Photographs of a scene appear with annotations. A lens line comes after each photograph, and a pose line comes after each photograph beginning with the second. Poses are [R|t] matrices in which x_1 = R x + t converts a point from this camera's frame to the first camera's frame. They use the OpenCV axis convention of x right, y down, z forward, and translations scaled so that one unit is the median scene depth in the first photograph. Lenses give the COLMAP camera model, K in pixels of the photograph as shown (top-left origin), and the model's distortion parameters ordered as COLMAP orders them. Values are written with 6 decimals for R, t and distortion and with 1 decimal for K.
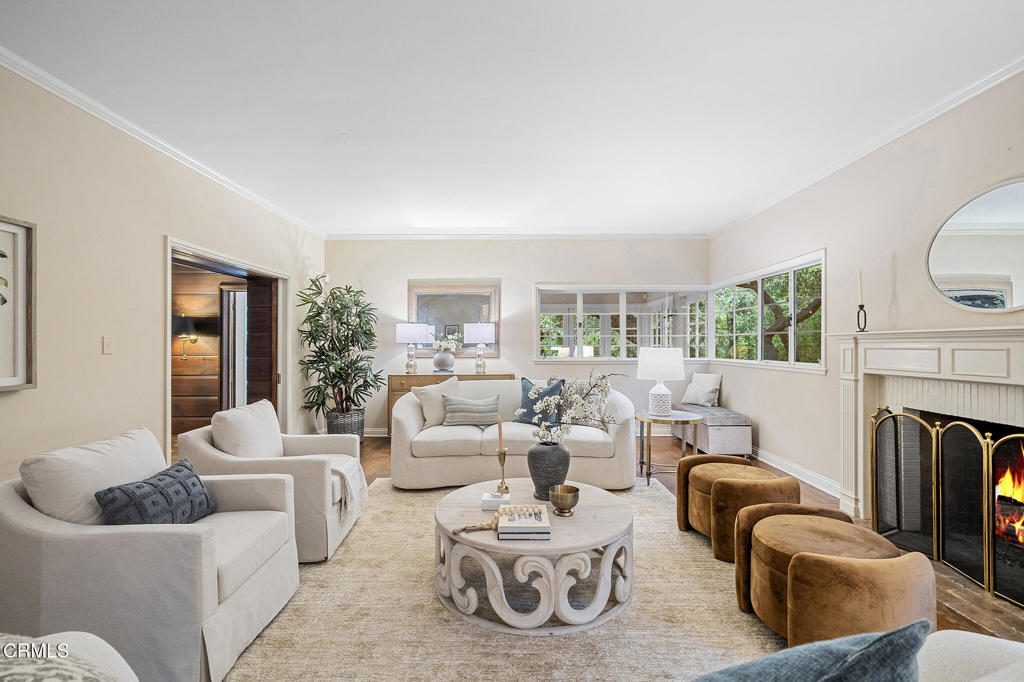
lens RADIAL K [[466.7, 0, 514.8], [0, 466.7, 339.0], [0, 0, 1]] dist [0.002629, -0.000687]
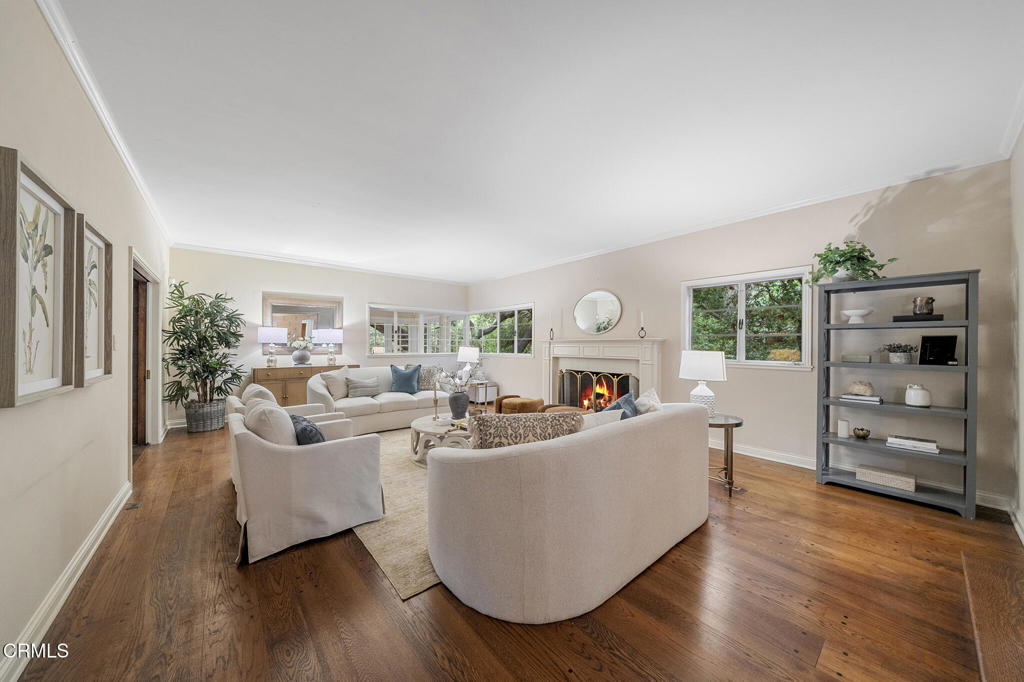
lens RADIAL K [[351.5, 0, 512.8], [0, 351.5, 344.9], [0, 0, 1]] dist [-0.000692, -0.000147]
pose [[0.759970, 0.004471, 0.649943, -0.367588], [-0.011057, 0.999921, 0.006051, 0.001443], [-0.649864, -0.011784, 0.759959, -0.157859]]
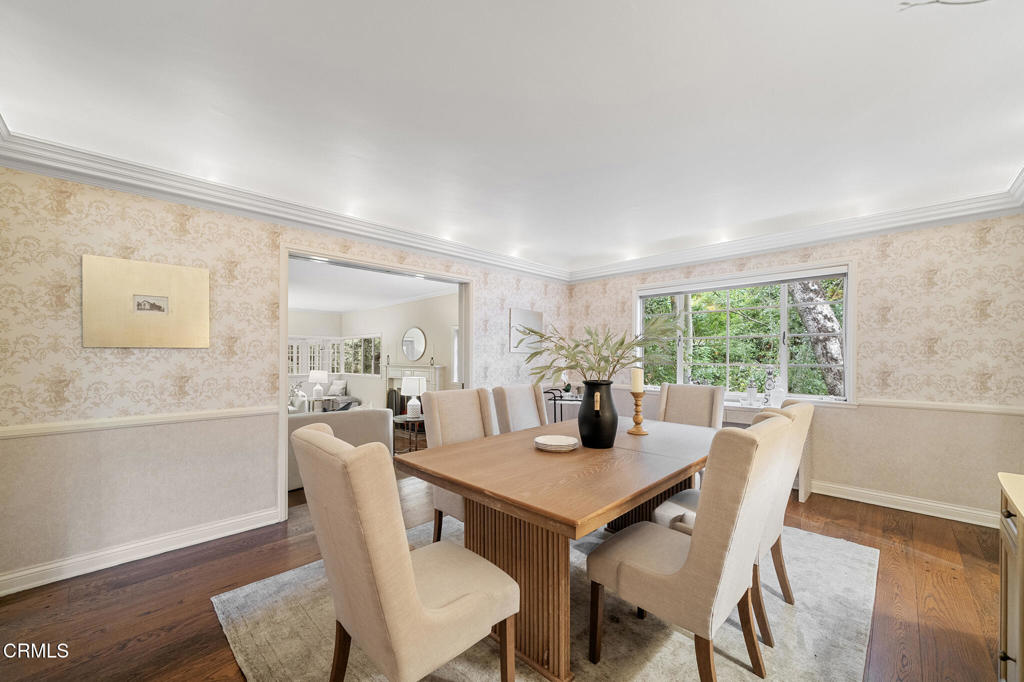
lens RADIAL K [[382.7, 0, 504.1], [0, 382.7, 357.6], [0, 0, 1]] dist [-0.000817, -0.000074]
pose [[0.713240, 0.001573, 0.700918, -0.297871], [-0.008881, 0.999937, 0.006793, -0.051454], [-0.700863, -0.011070, 0.713210, -0.824896]]
